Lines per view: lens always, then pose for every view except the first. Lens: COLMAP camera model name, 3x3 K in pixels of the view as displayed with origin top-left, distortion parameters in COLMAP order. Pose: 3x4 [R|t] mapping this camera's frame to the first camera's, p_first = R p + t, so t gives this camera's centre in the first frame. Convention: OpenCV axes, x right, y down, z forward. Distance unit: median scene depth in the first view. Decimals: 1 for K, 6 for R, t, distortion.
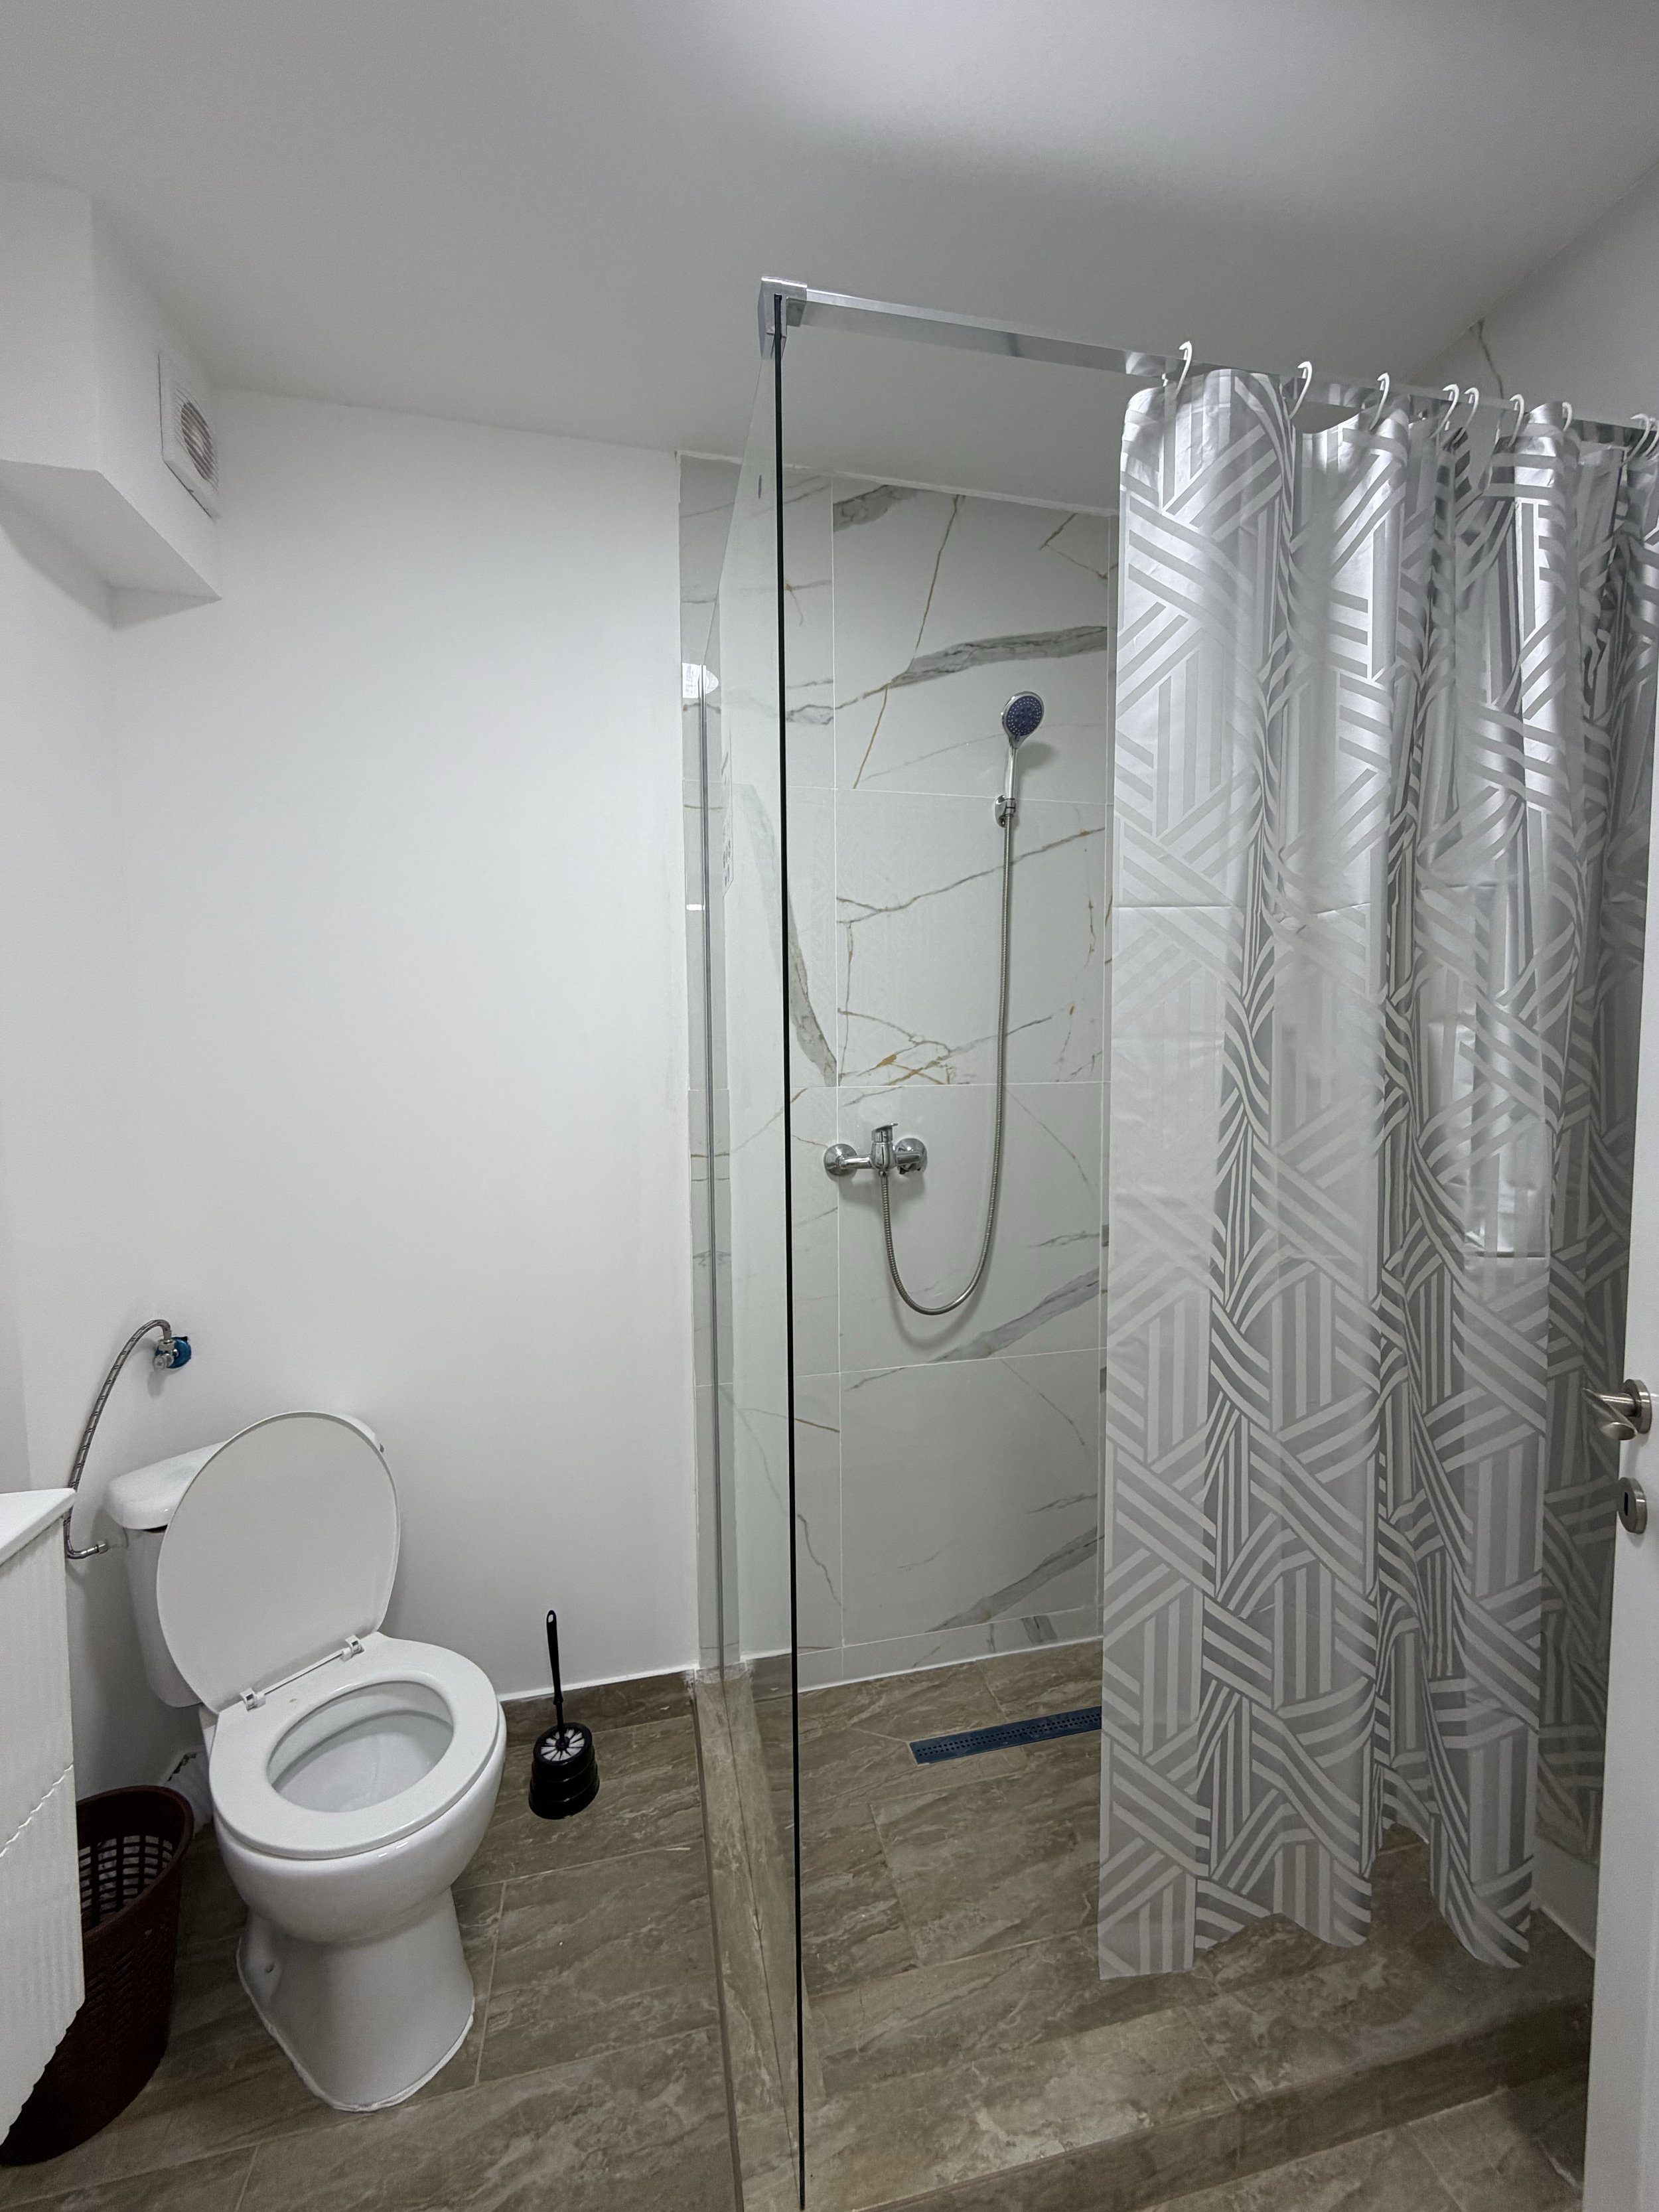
lens RADIAL K [[896.6, 0, 839.6], [0, 896.6, 1103.9], [0, 0, 1]] dist [0.003396, -0.000421]
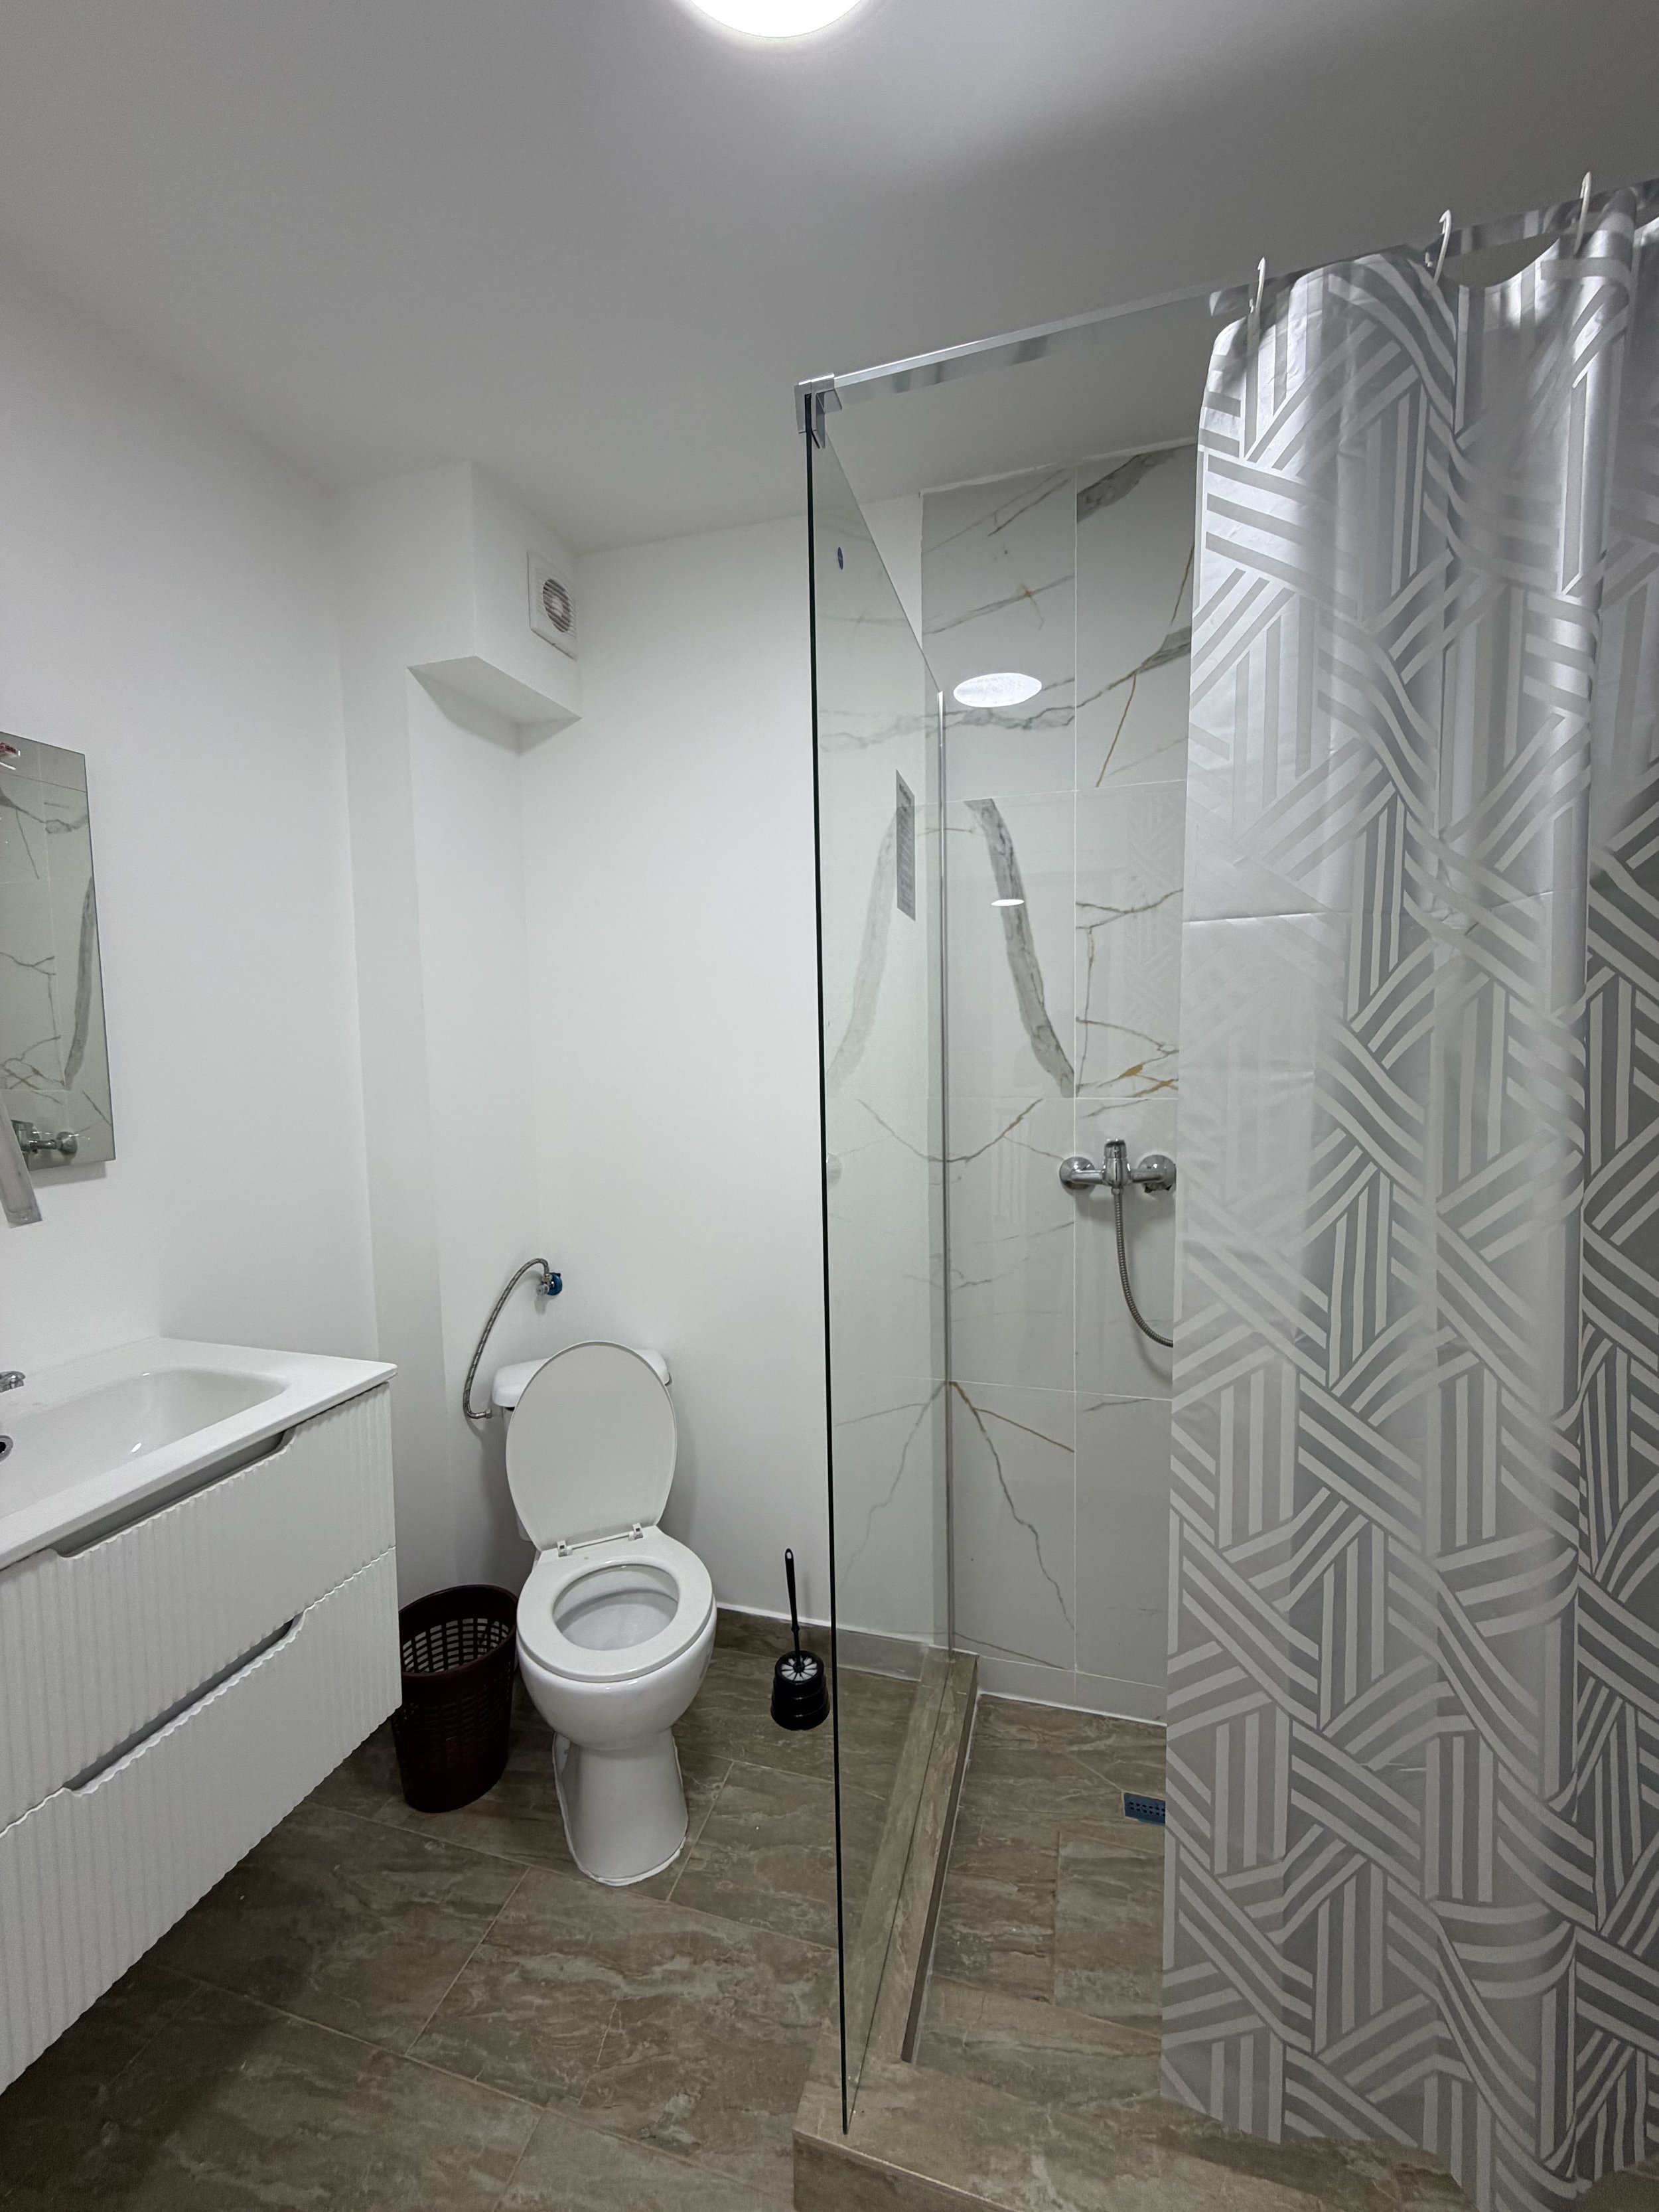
lens RADIAL K [[896.6, 0, 825.5], [0, 896.6, 1104.8], [0, 0, 1]] dist [0.003396, -0.000421]
pose [[0.871113, 0.029206, -0.490214, 0.372450], [-0.021973, 0.999548, 0.020505, -0.040381], [0.490591, -0.007090, 0.871361, 0.035402]]
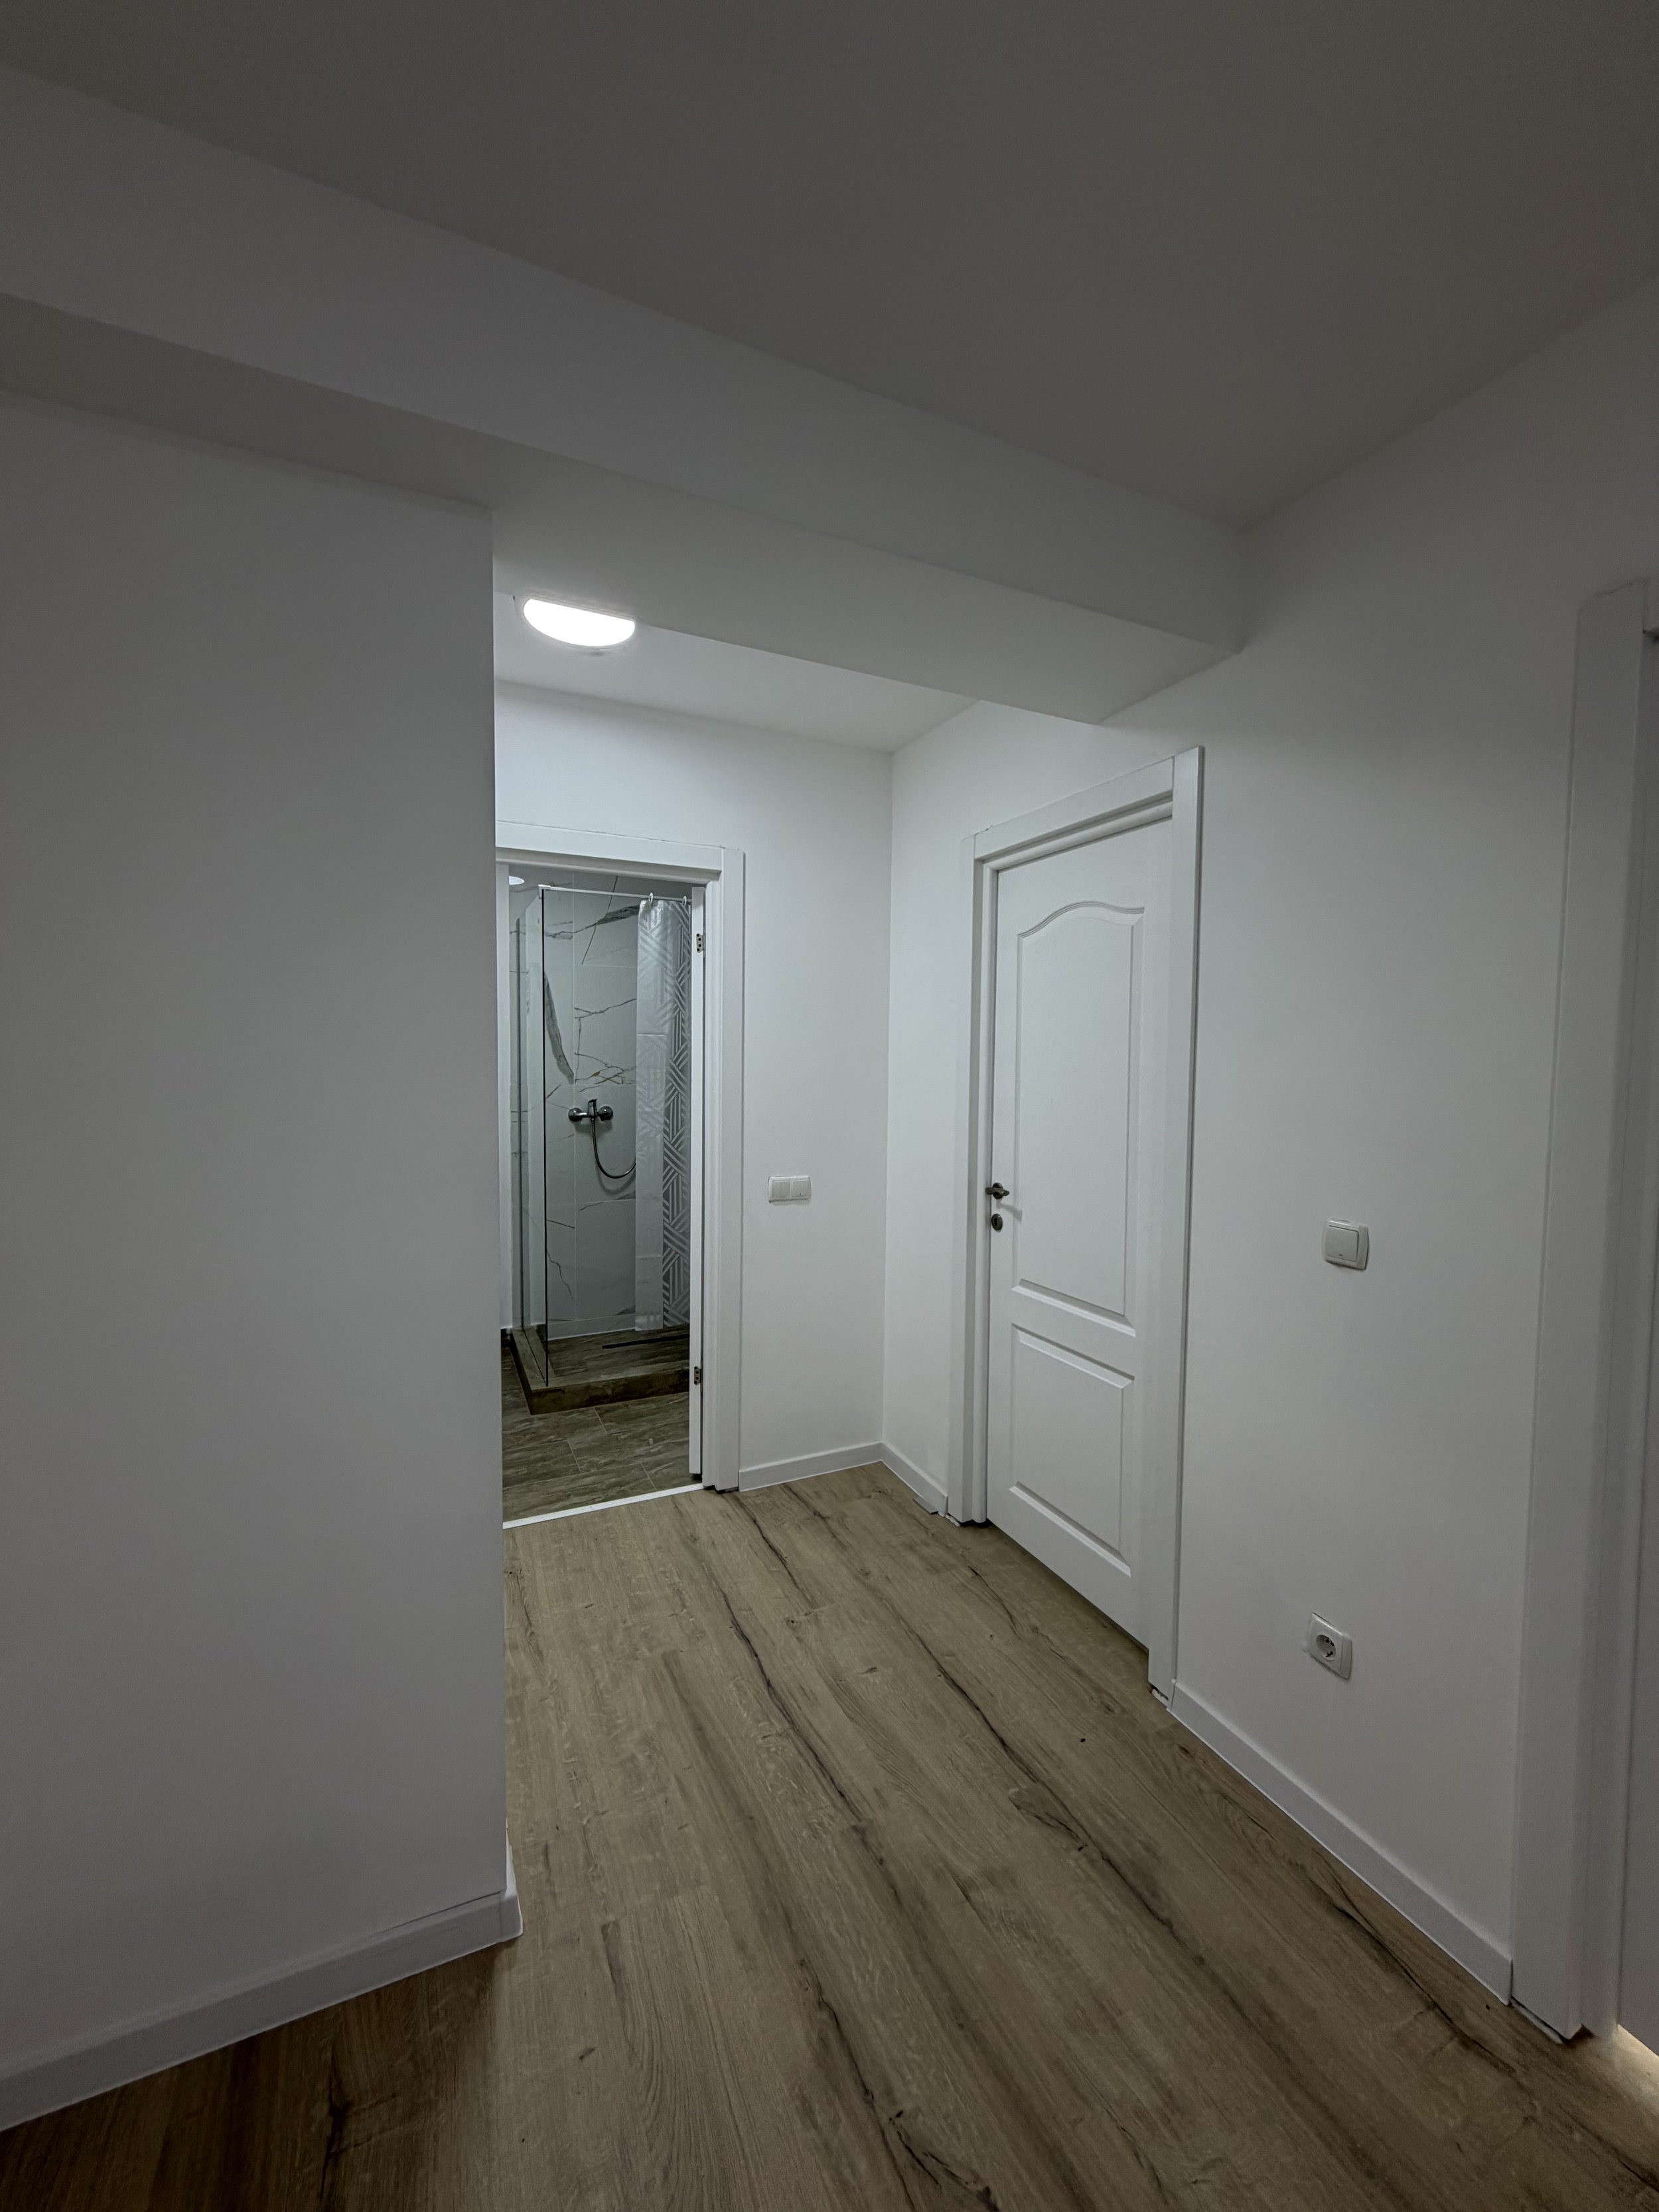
lens RADIAL K [[896.6, 0, 832.6], [0, 896.6, 1104.9], [0, 0, 1]] dist [0.003396, -0.000421]
pose [[0.977942, 0.006118, 0.208787, 0.276364], [-0.002945, 0.999875, -0.015505, 0.113859], [-0.208856, 0.014548, 0.977838, -2.415791]]
